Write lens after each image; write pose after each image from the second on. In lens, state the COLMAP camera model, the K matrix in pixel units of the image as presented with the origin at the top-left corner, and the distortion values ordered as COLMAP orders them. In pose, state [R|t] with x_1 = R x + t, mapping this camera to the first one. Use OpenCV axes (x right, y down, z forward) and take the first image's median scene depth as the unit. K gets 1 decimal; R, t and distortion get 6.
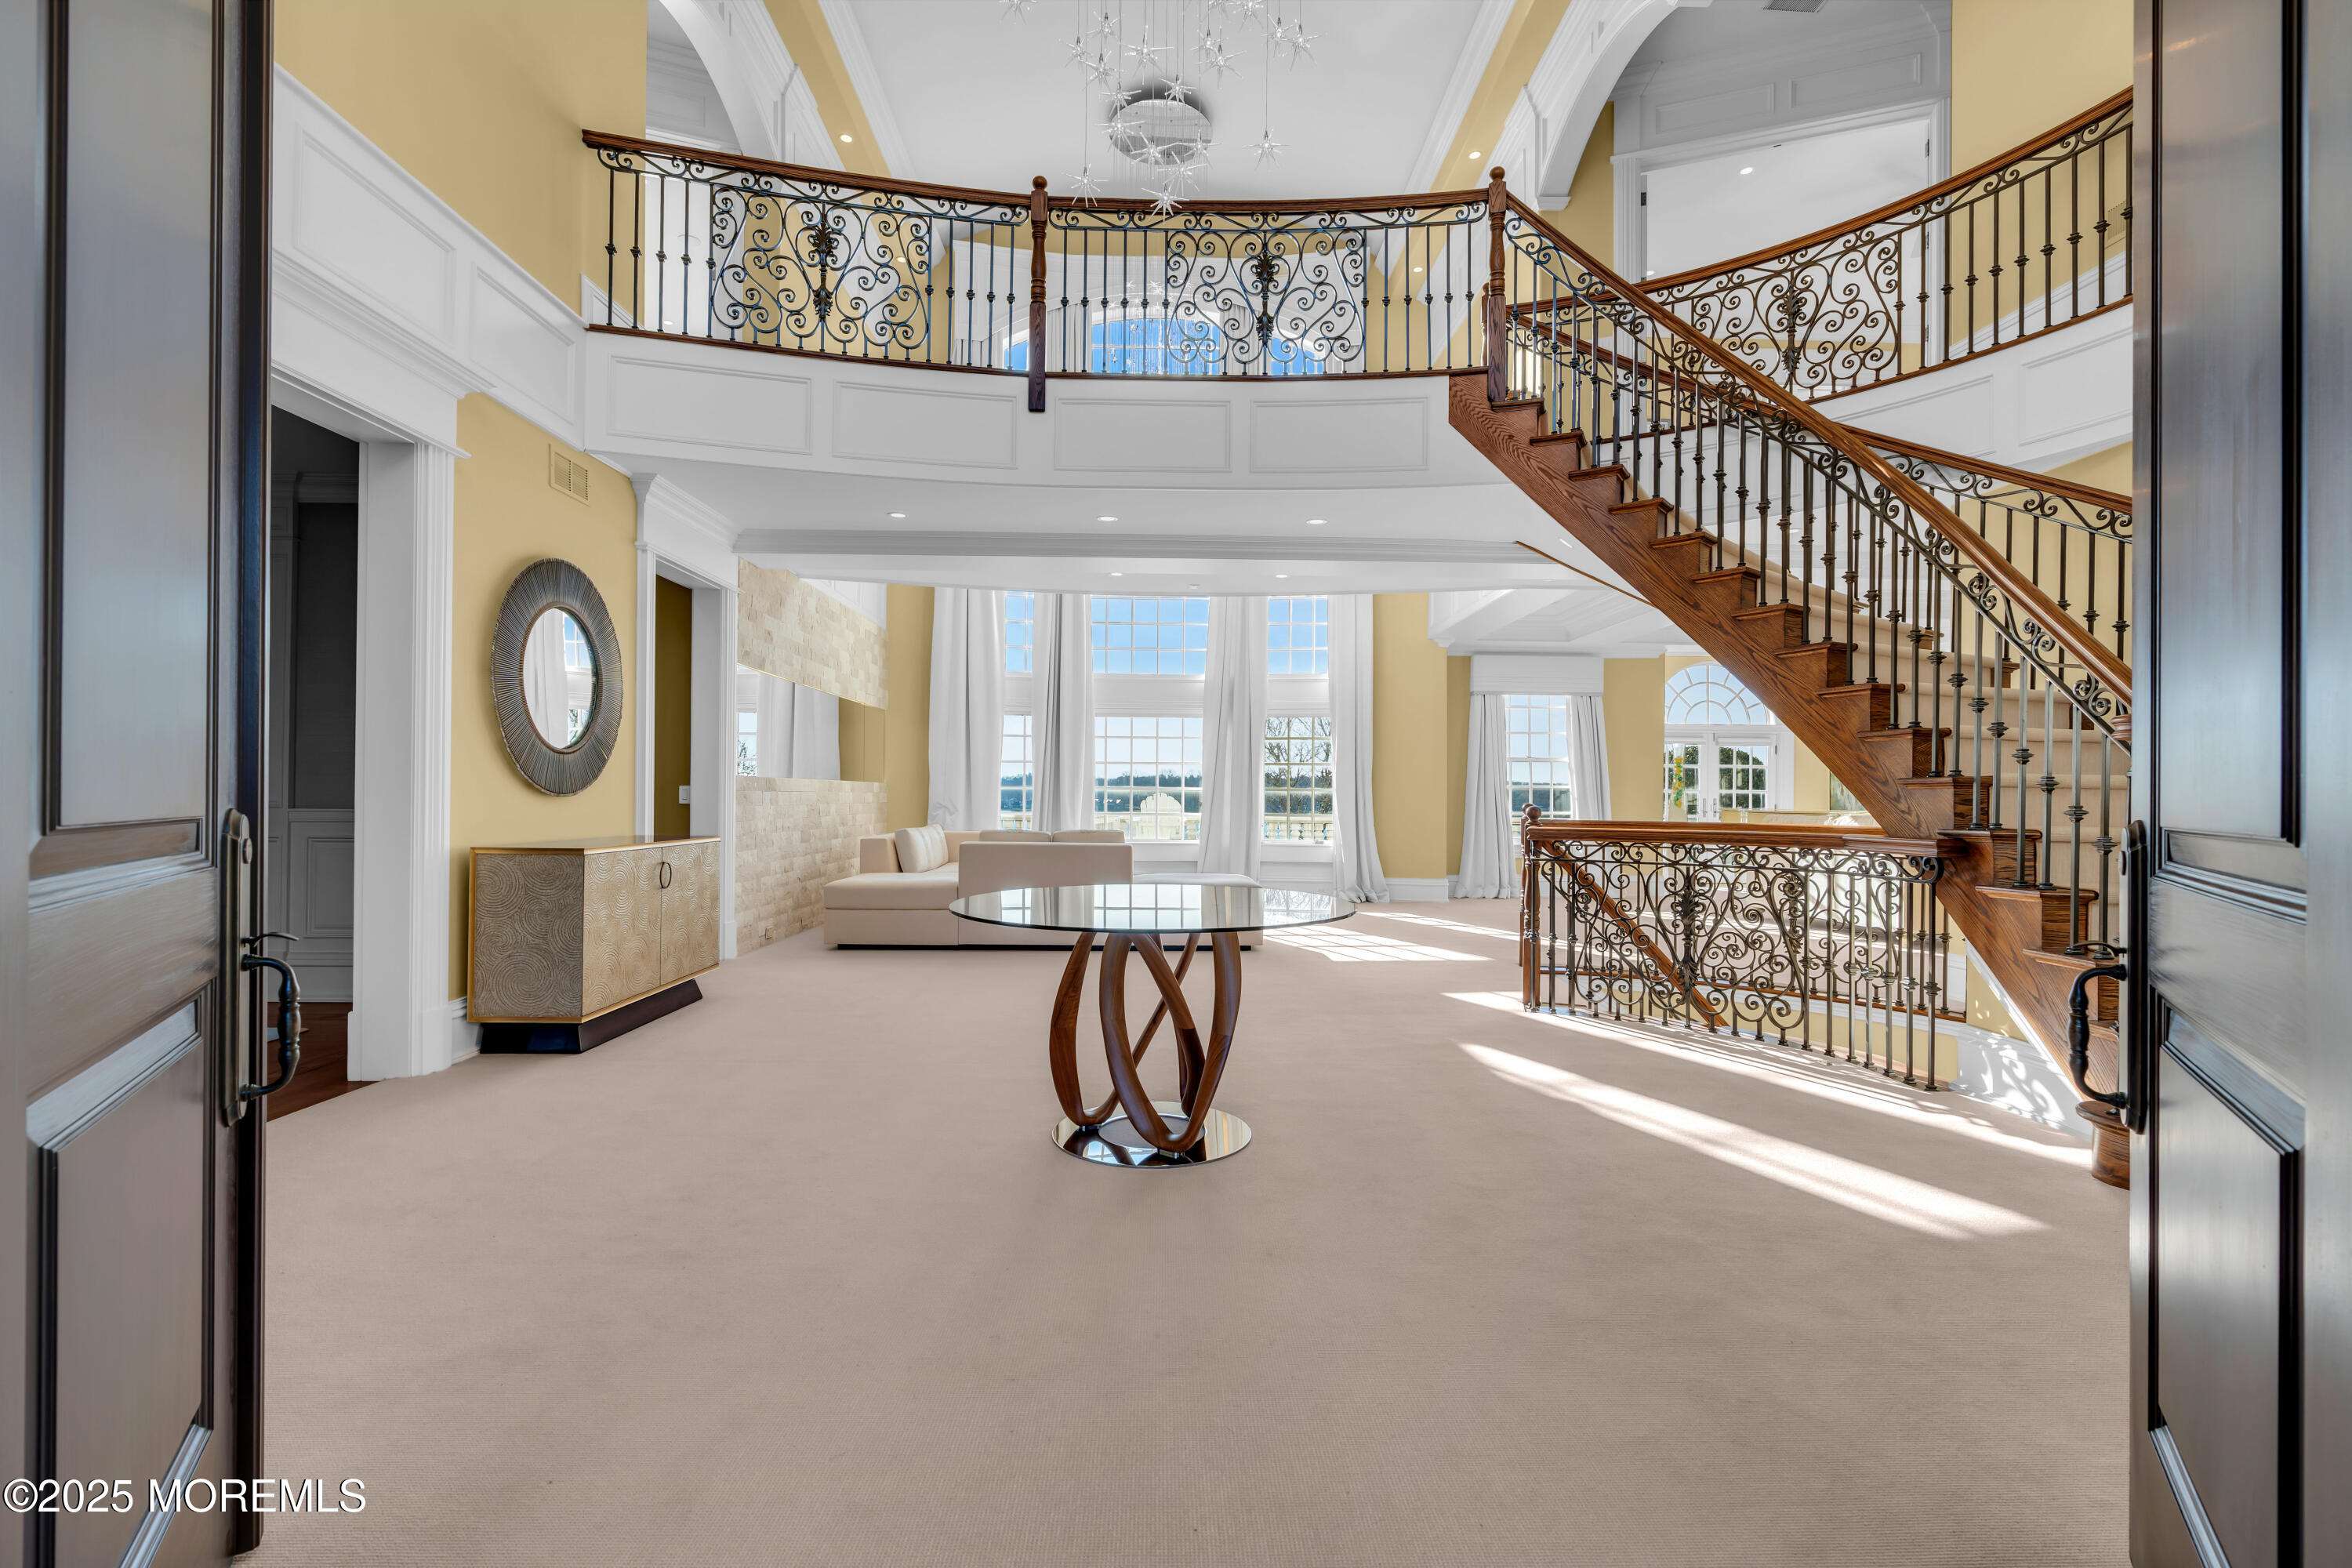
lens RADIAL K [[1036.9, 0, 1176.0], [0, 1036.9, 784.0], [0, 0, 1]] dist [-0.010303, 0.001309]
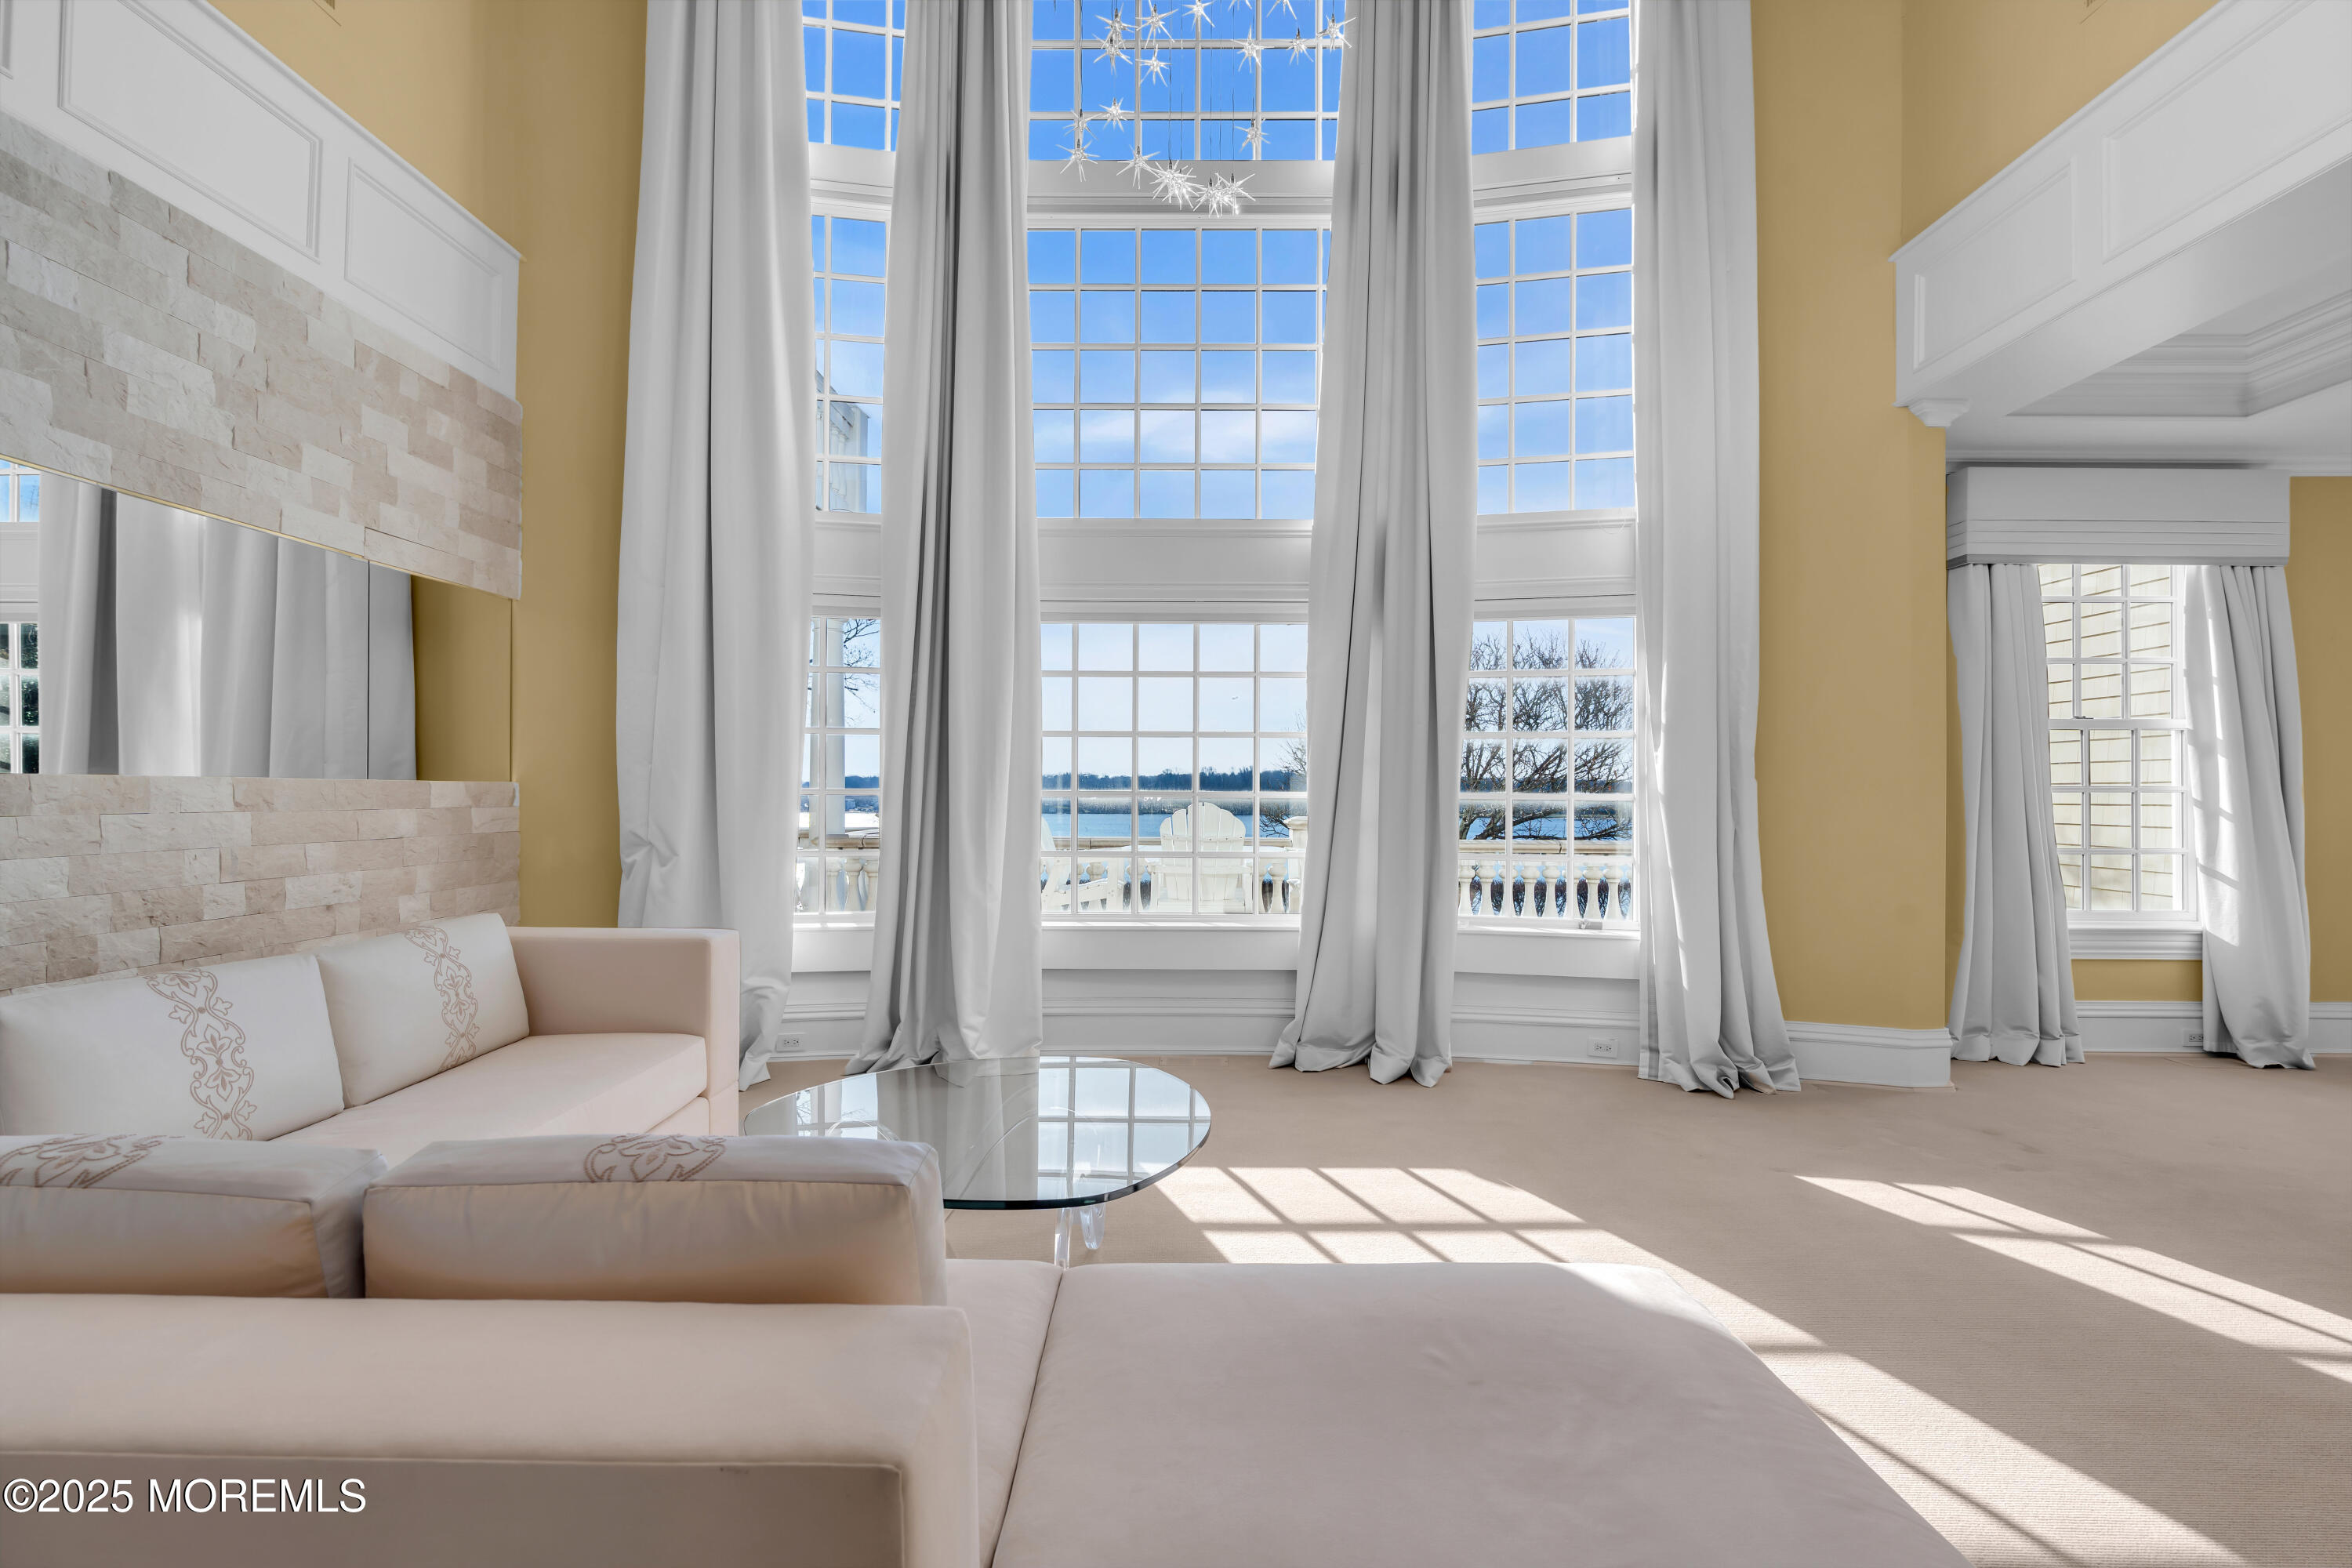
lens RADIAL K [[1094.3, 0, 1176.0], [0, 1094.3, 784.0], [0, 0, 1]] dist [-0.010732, 0.000997]
pose [[0.999726, -0.003163, -0.023198, -0.016682], [0.003062, 0.999986, -0.004410, 0.002192], [0.023212, 0.004338, 0.999721, 0.565894]]
